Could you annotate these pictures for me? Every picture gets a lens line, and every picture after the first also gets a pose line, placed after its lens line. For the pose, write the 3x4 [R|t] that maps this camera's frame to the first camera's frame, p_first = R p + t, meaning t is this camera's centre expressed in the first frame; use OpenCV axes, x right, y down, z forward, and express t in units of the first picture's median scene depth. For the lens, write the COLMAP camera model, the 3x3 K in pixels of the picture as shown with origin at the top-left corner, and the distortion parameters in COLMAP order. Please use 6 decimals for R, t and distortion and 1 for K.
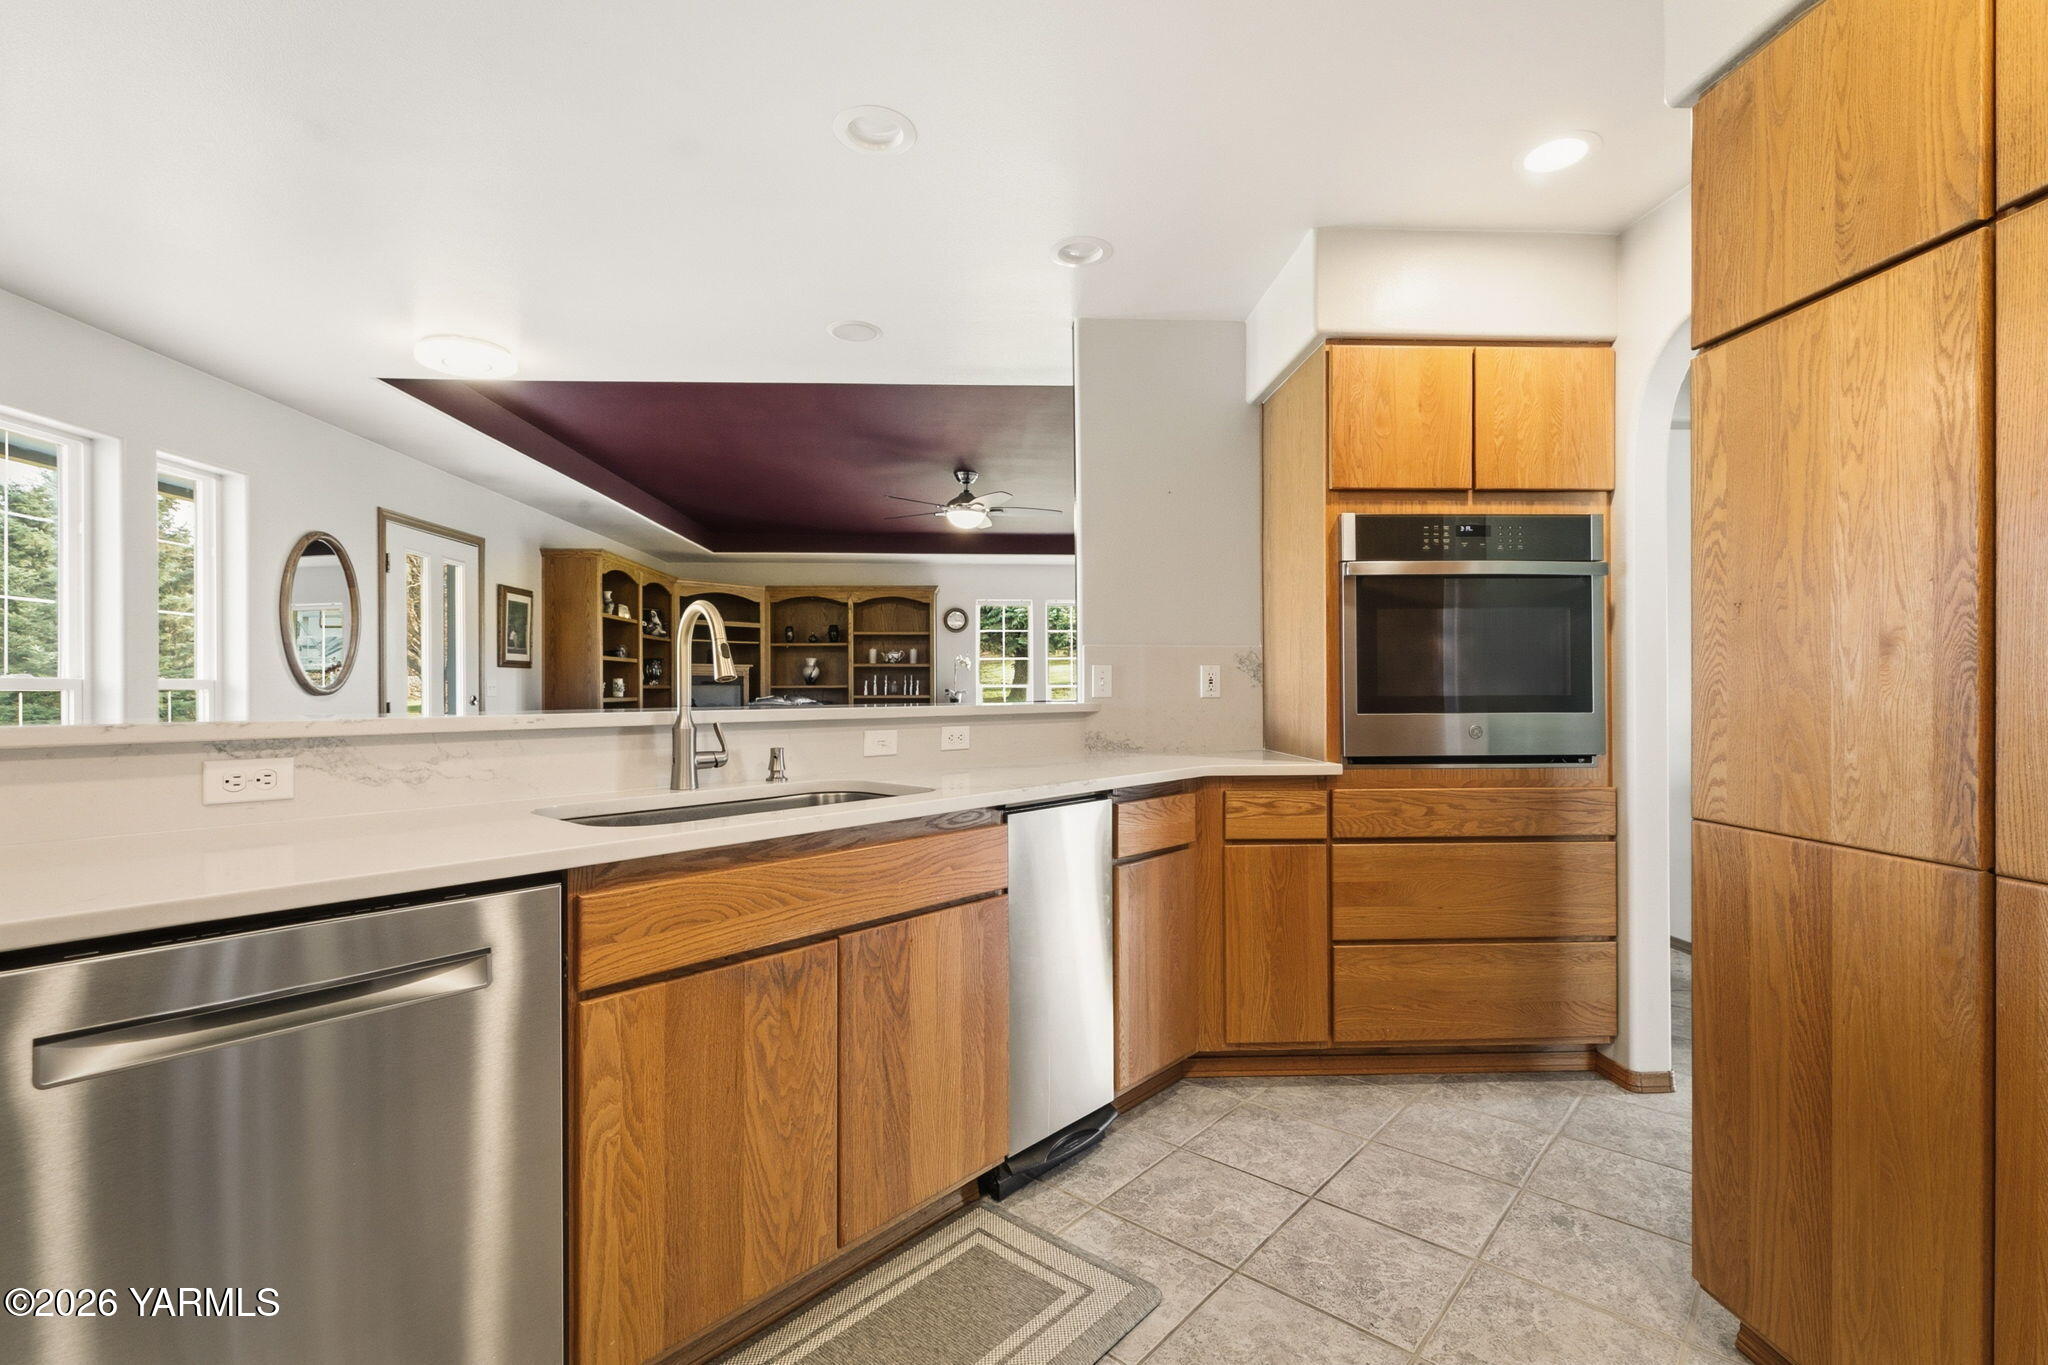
lens RADIAL K [[921.4, 0, 1024.8], [0, 921.4, 687.1], [0, 0, 1]] dist [0.000303, -0.000475]
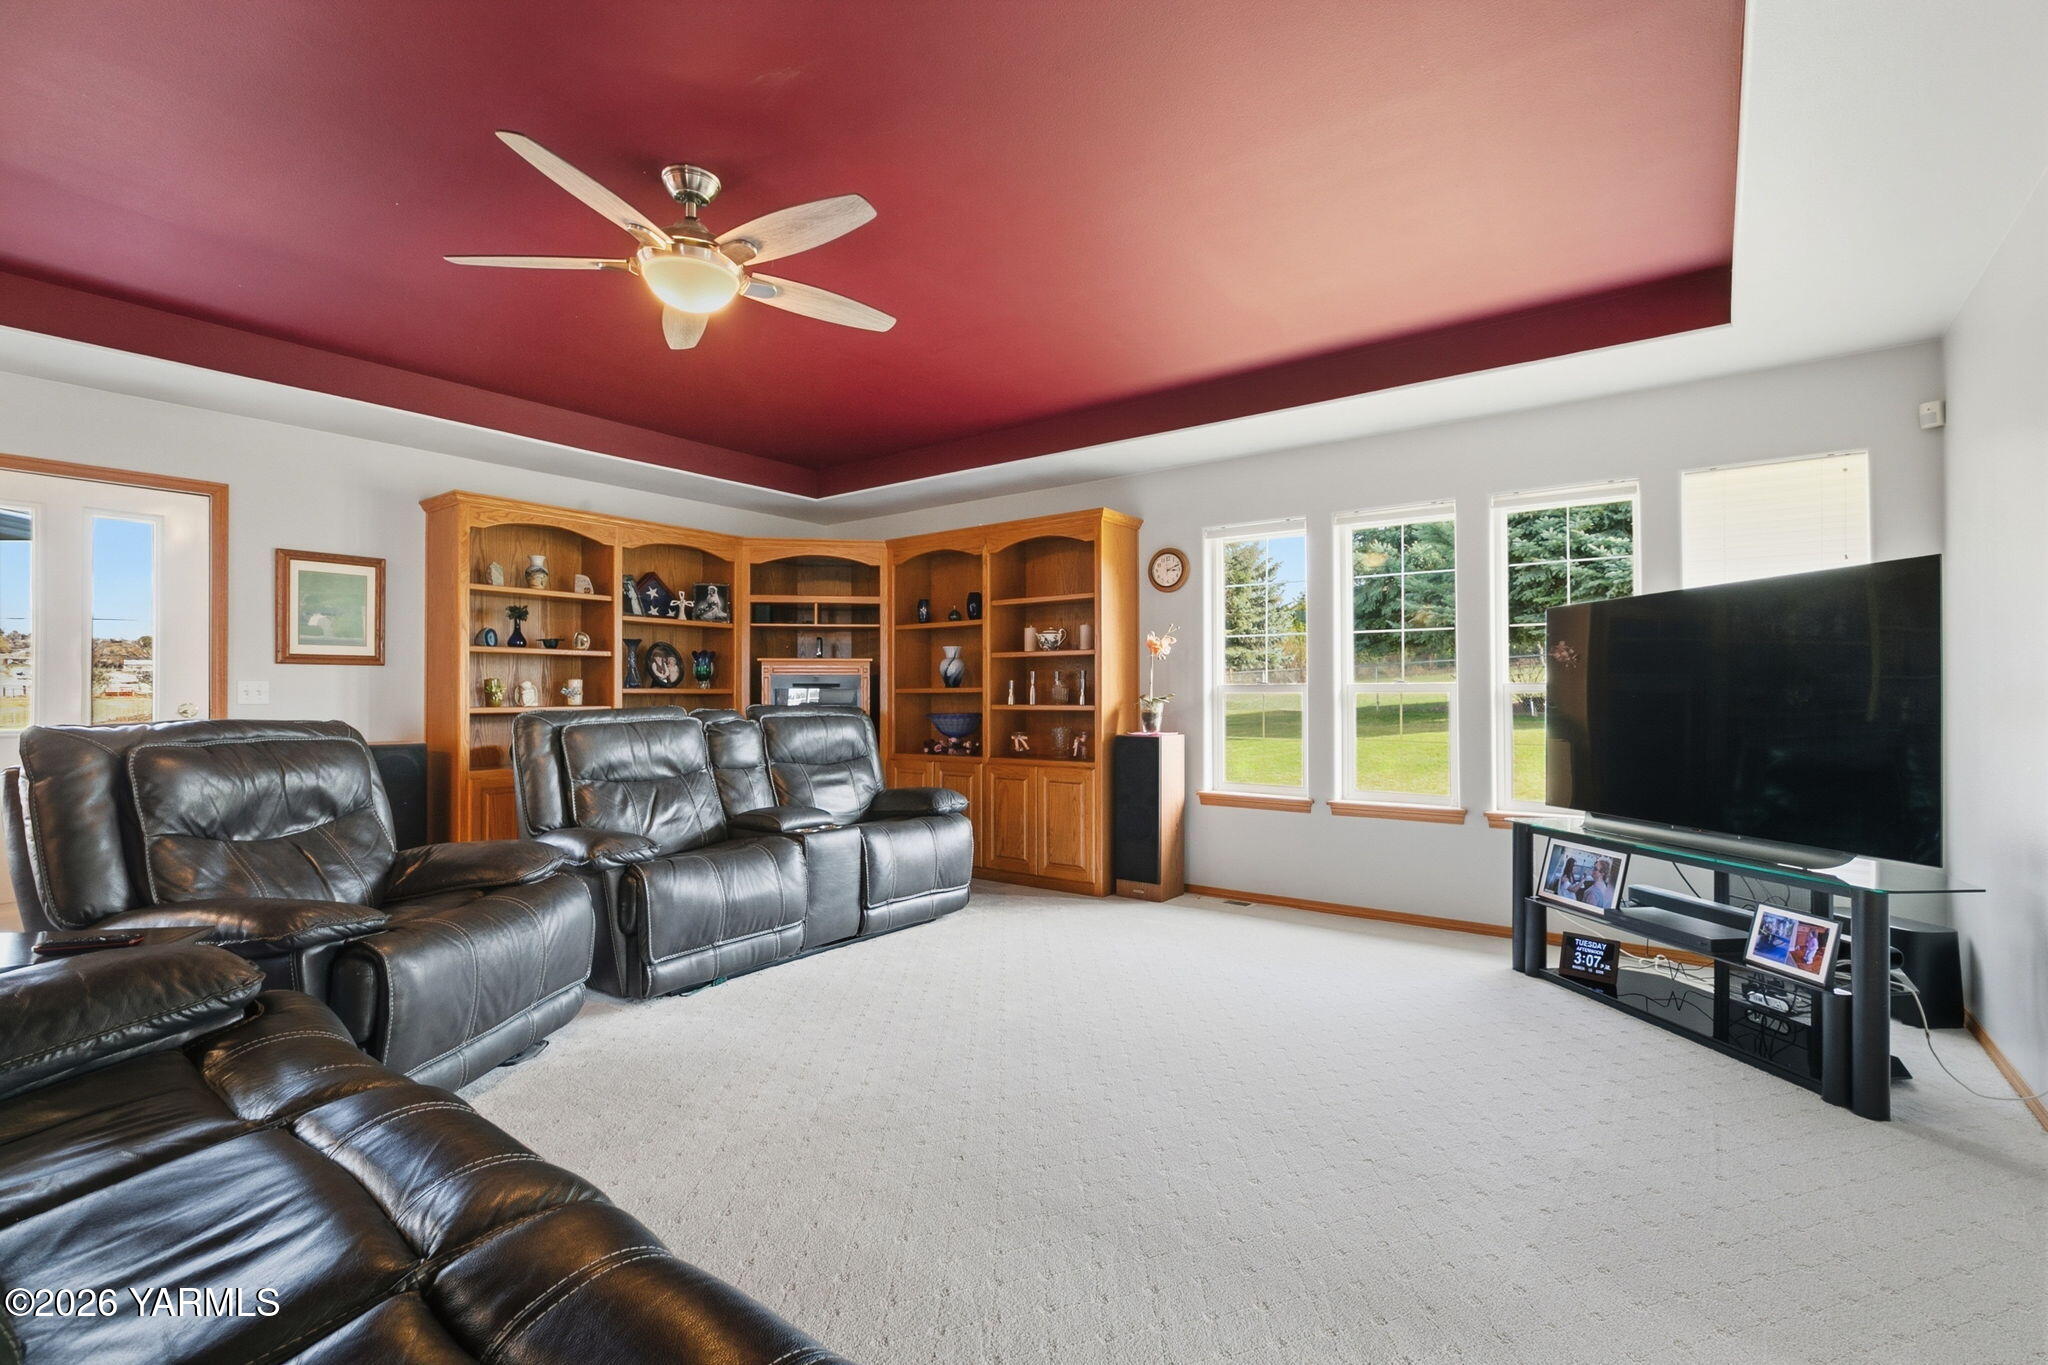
lens RADIAL K [[921.4, 0, 1024.2], [0, 921.4, 681.4], [0, 0, 1]] dist [0.000303, -0.000475]
pose [[0.764738, -0.007138, -0.644302, 0.228702], [0.000793, 0.999948, -0.010138, -0.000138], [0.644341, 0.007242, 0.764704, 0.549211]]
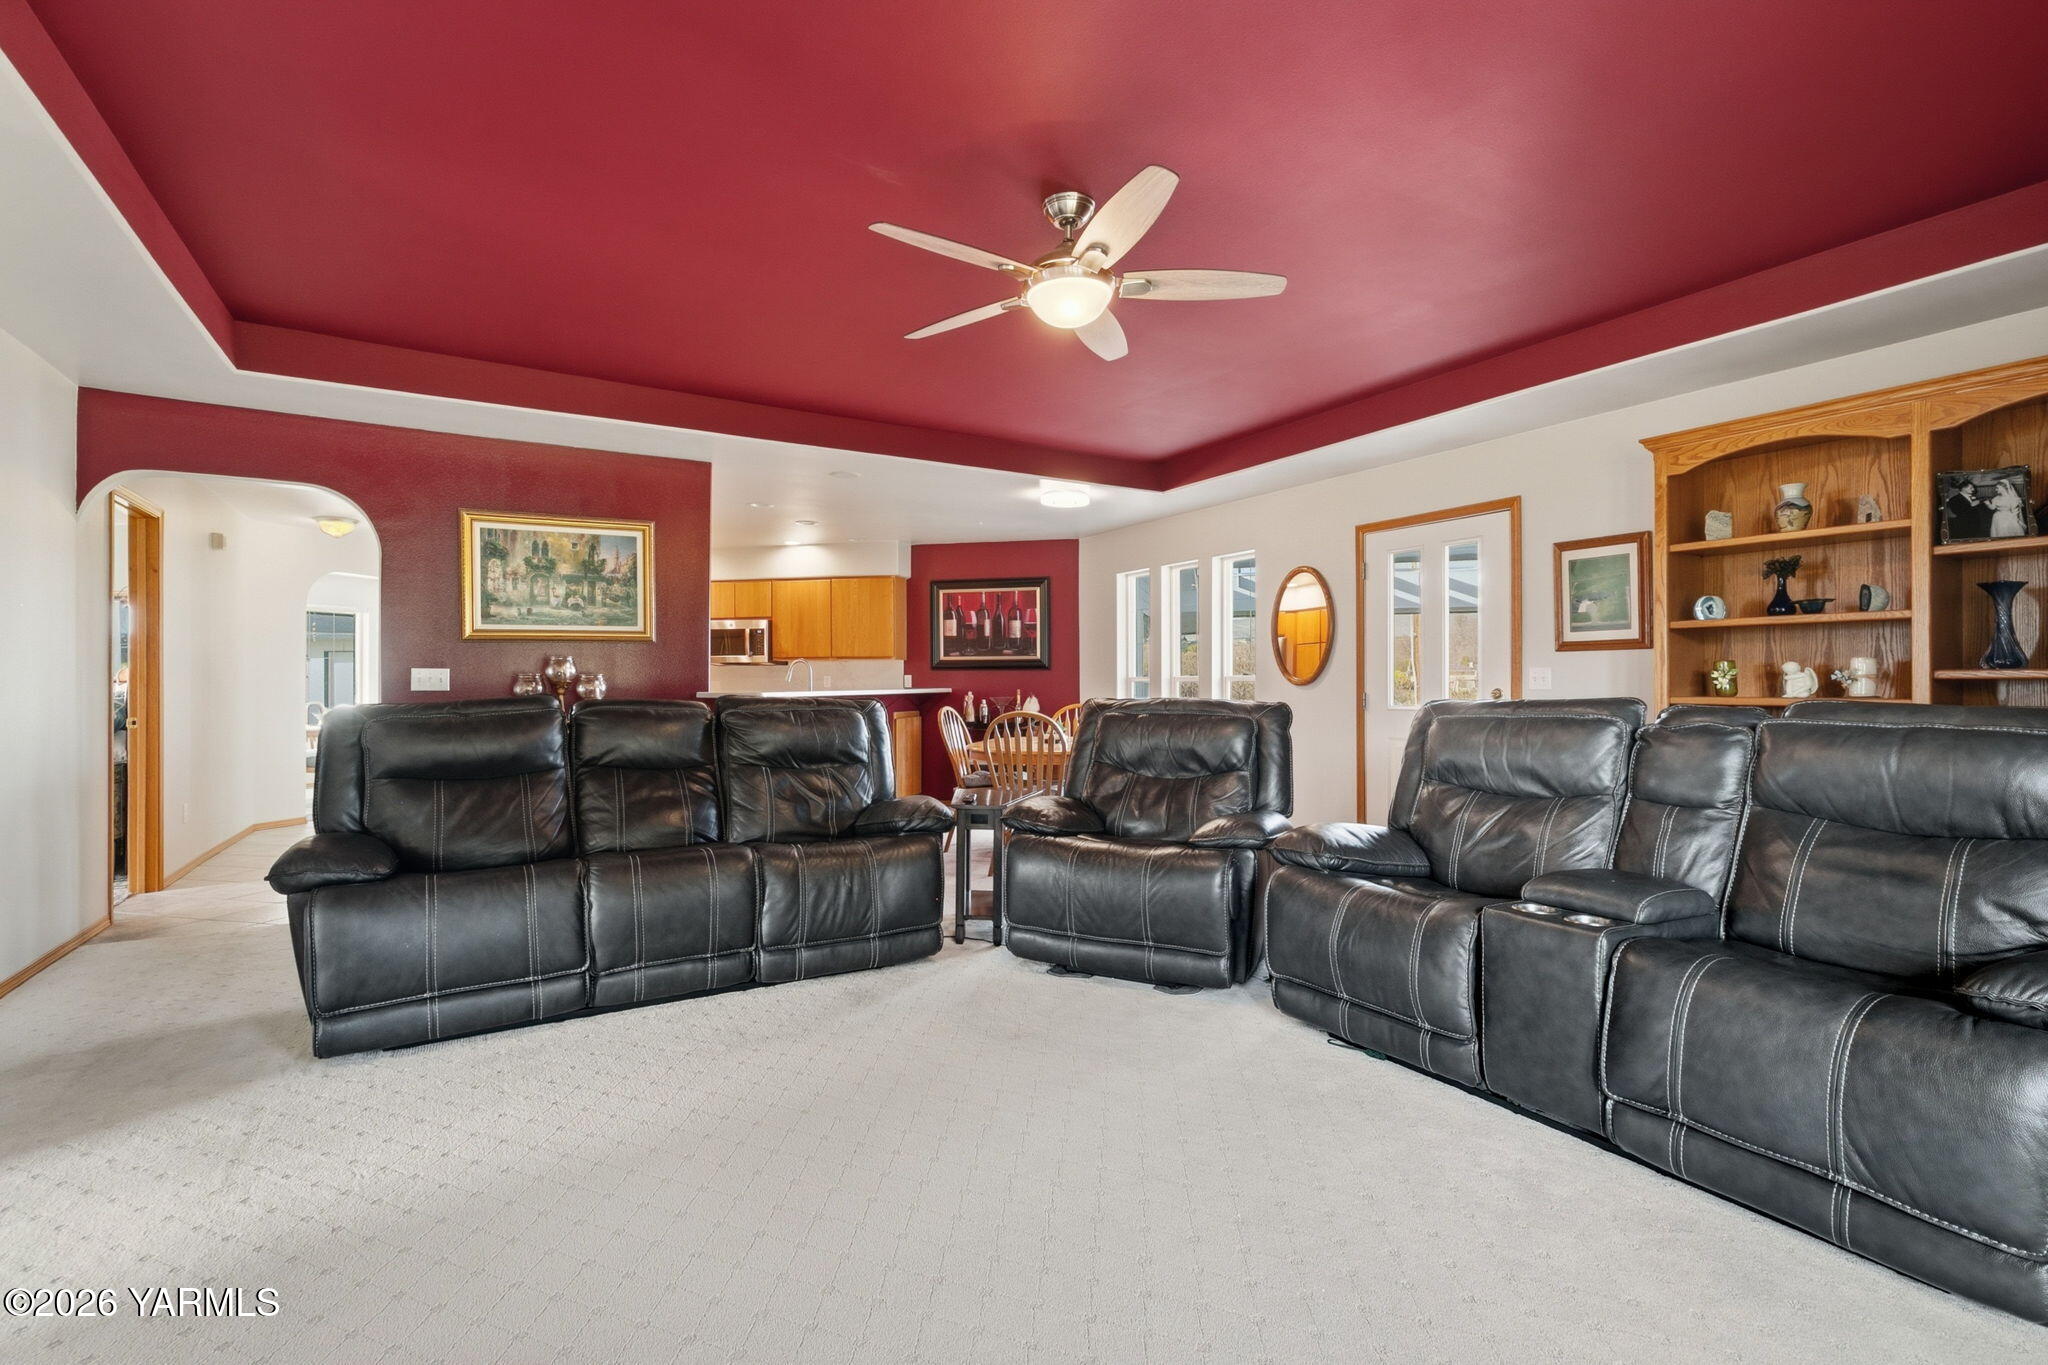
lens RADIAL K [[921.4, 0, 1030.9], [0, 921.4, 676.2], [0, 0, 1]] dist [0.000303, -0.000475]
pose [[-0.880623, 0.003133, -0.473807, 0.119444], [0.006471, 0.999964, -0.005415, 0.000148], [0.473773, -0.007835, -0.880612, 0.976824]]
